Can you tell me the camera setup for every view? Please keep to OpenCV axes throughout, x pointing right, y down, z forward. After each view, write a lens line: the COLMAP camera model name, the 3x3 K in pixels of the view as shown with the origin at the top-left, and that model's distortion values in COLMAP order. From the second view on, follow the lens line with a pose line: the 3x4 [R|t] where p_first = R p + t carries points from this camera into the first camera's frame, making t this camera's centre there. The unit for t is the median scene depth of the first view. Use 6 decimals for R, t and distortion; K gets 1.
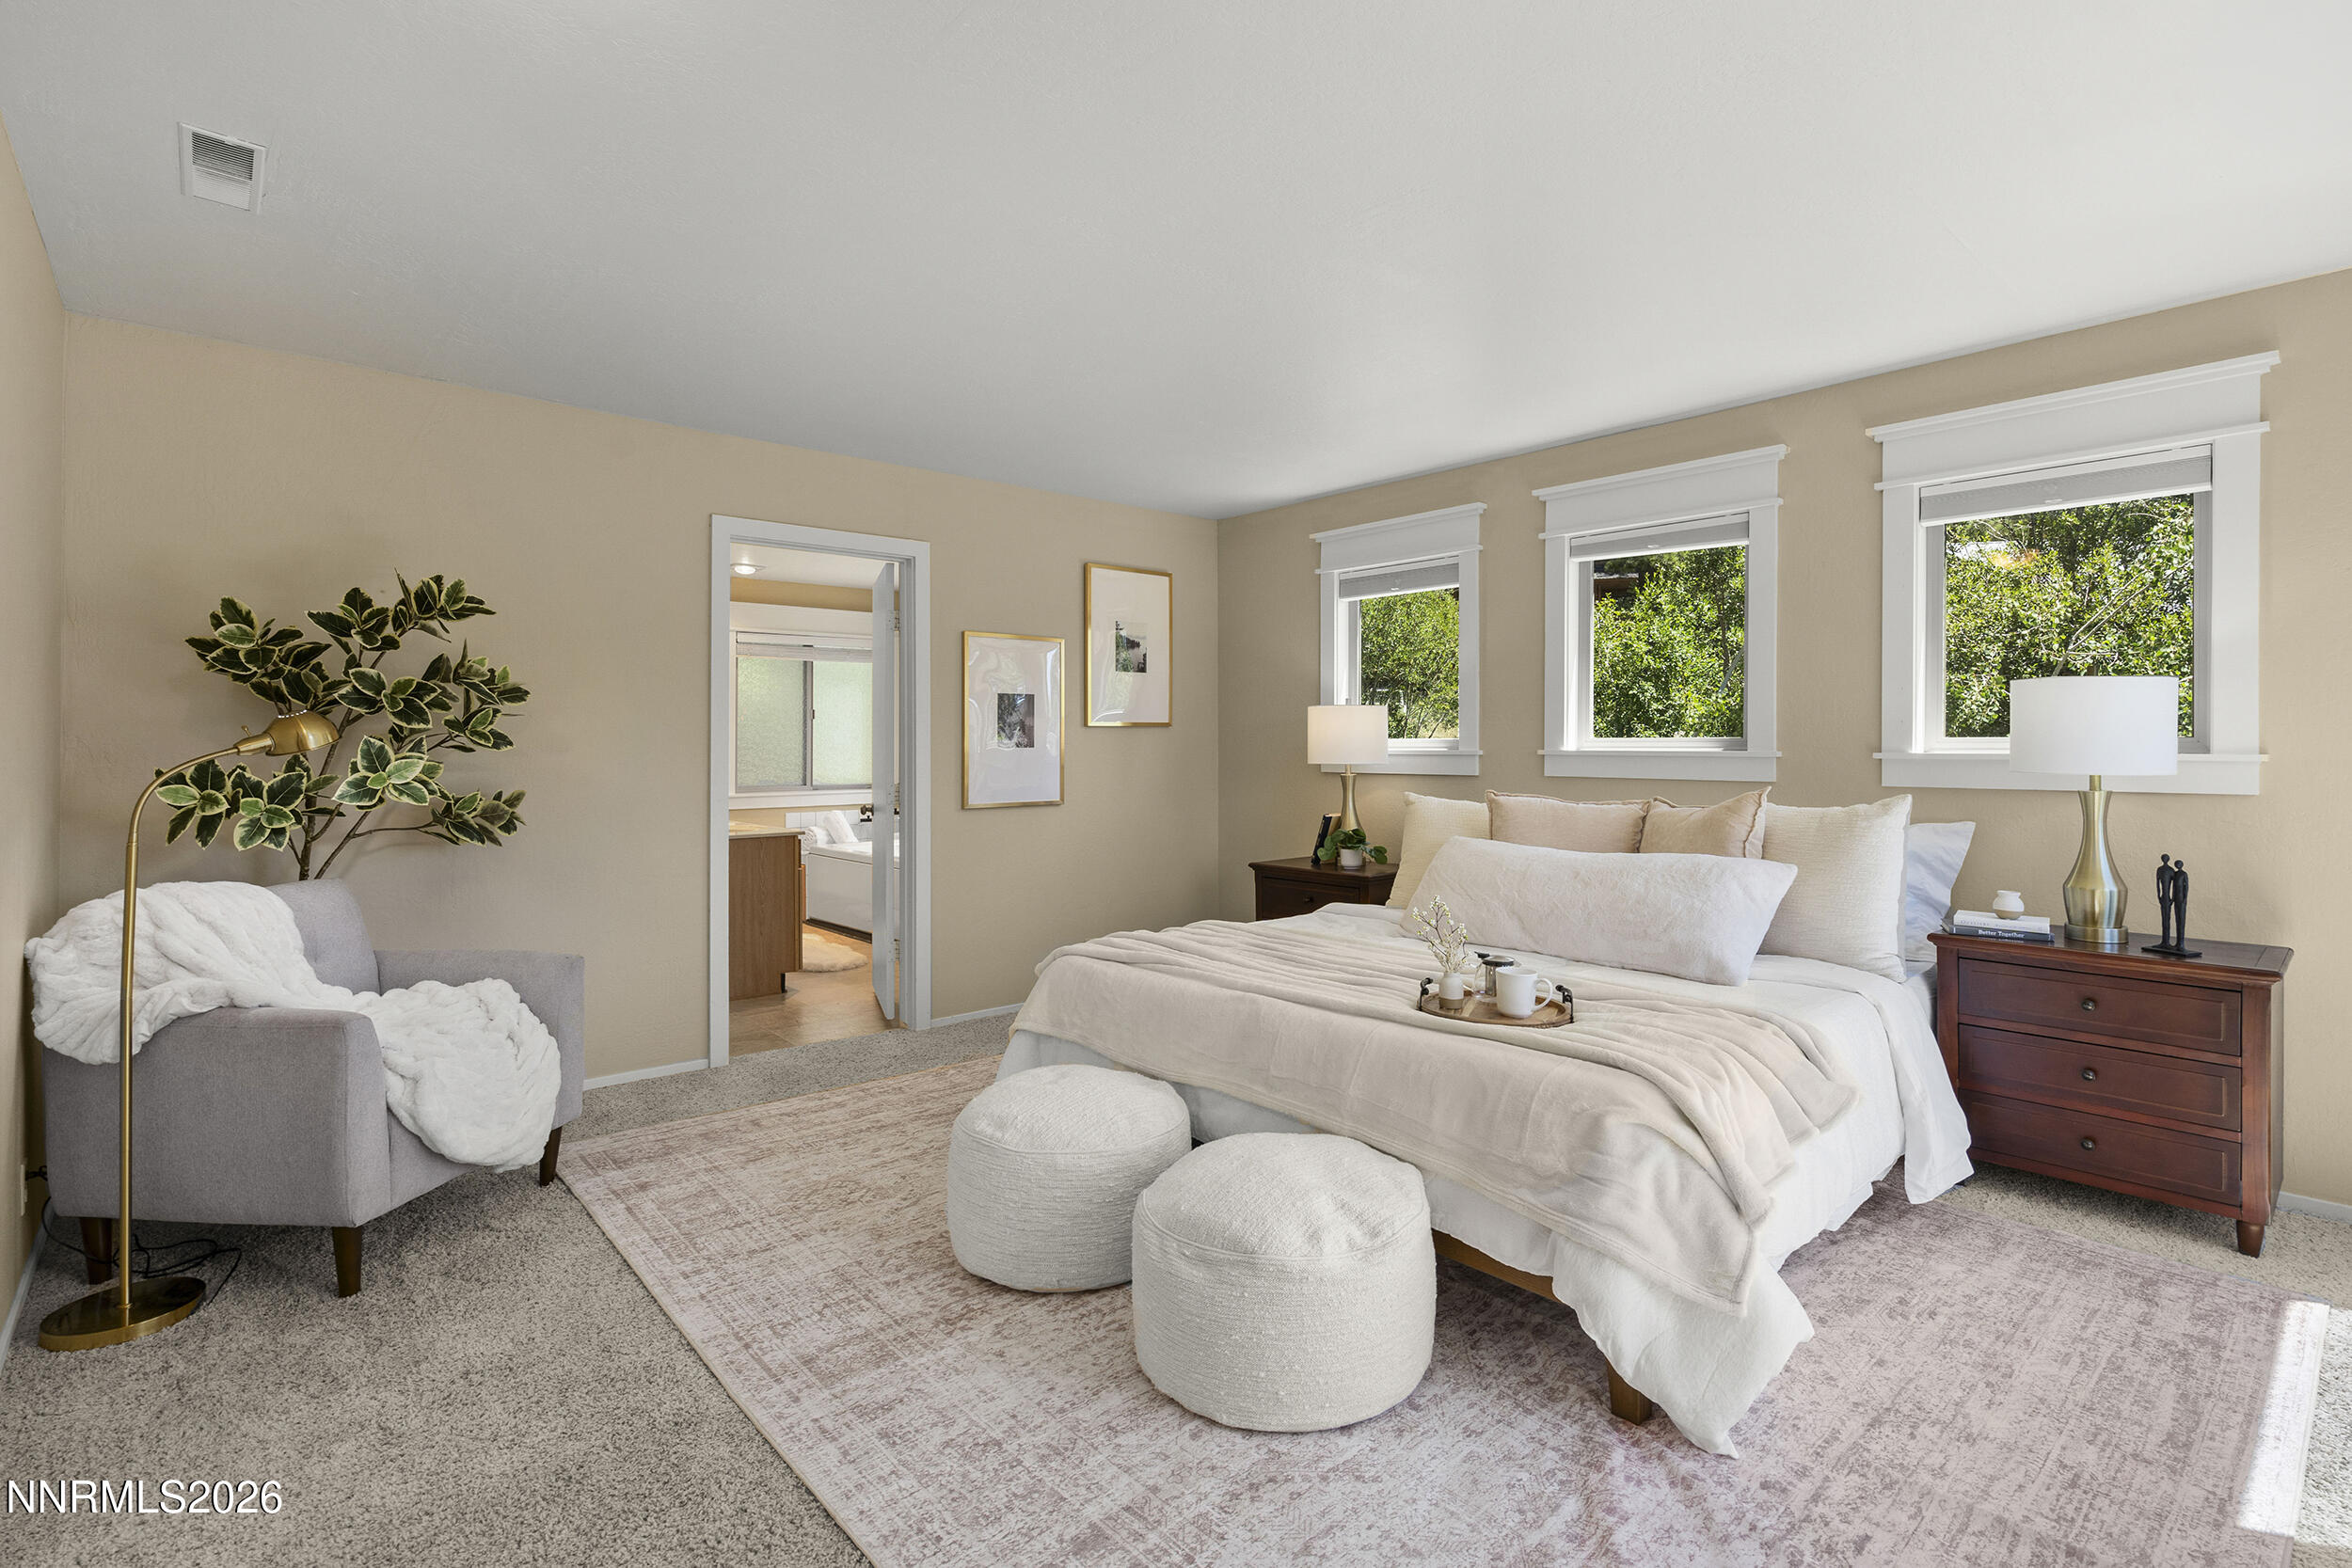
lens RADIAL K [[1092.8, 0, 1187.9], [0, 1092.8, 762.0], [0, 0, 1]] dist [-0.011620, 0.001546]
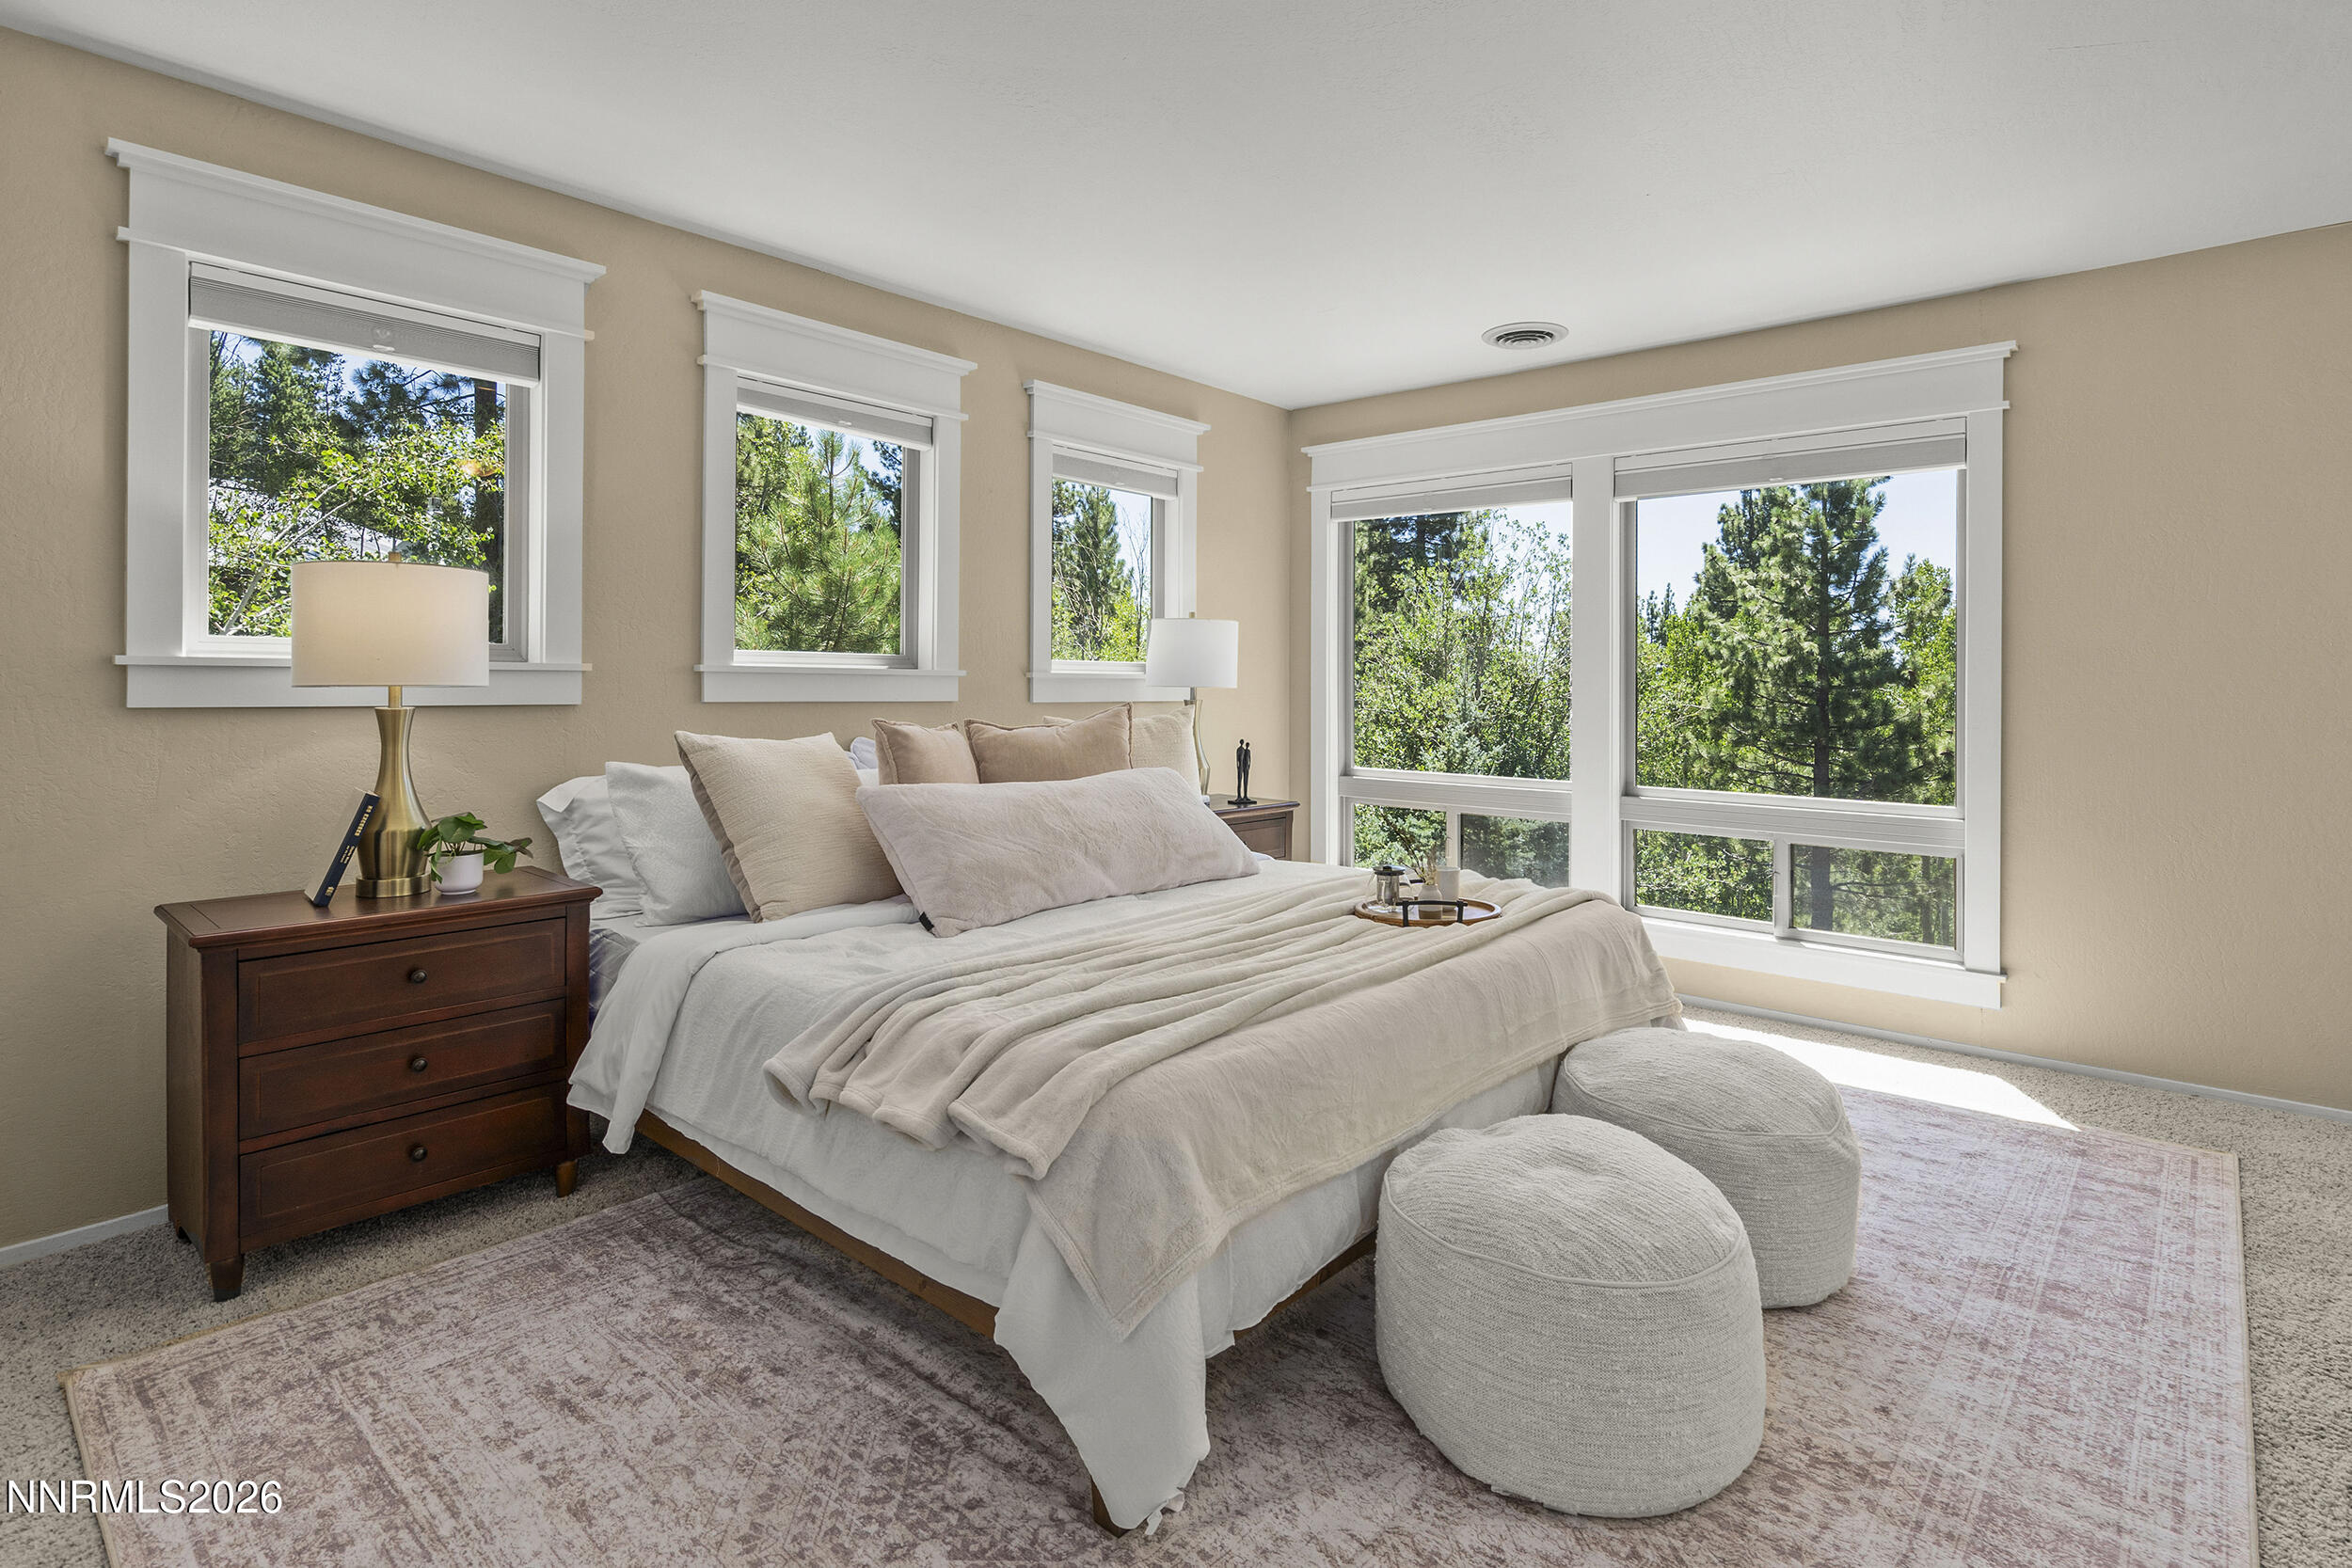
lens RADIAL K [[1092.8, 0, 1183.3], [0, 1092.8, 789.2], [0, 0, 1]] dist [-0.011620, 0.001546]
pose [[-0.085521, -0.108943, 0.990362, -0.864412], [-0.006222, 0.994043, 0.108811, -0.021035], [-0.996317, 0.003143, -0.085689, 1.537339]]
